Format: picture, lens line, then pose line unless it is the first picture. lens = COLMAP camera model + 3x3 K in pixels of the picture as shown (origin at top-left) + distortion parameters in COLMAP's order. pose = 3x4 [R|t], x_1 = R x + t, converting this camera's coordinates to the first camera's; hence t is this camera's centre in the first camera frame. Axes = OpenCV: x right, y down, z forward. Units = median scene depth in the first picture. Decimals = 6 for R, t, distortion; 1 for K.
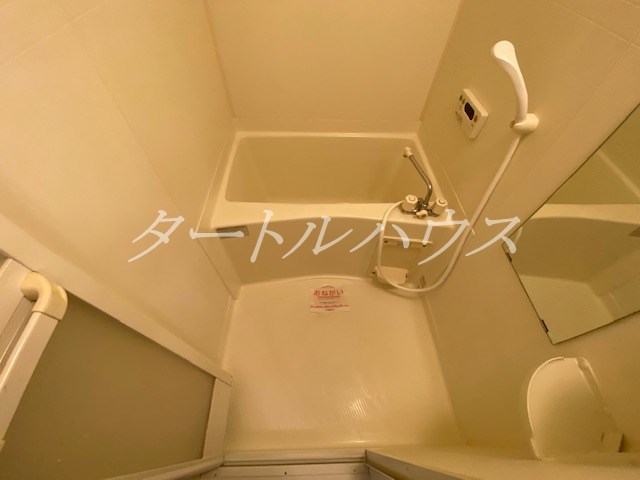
lens RADIAL K [[261.8, 0, 320.0], [0, 261.8, 240.0], [0, 0, 1]] dist [0.001481, 0.000079]
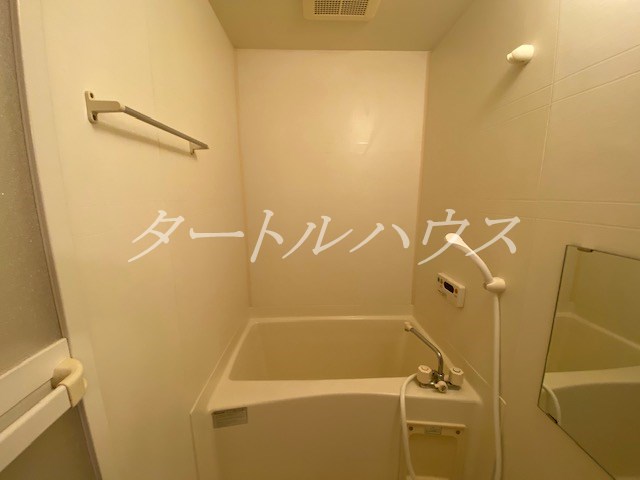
lens RADIAL K [[258.5, 0, 320.0], [0, 258.5, 240.0], [0, 0, 1]] dist [-0.000300, -0.000041]
pose [[0.999756, -0.017608, 0.013347, -0.039719], [0.021884, 0.706082, -0.707792, 0.168589], [0.003038, 0.707911, 0.706295, -0.012570]]
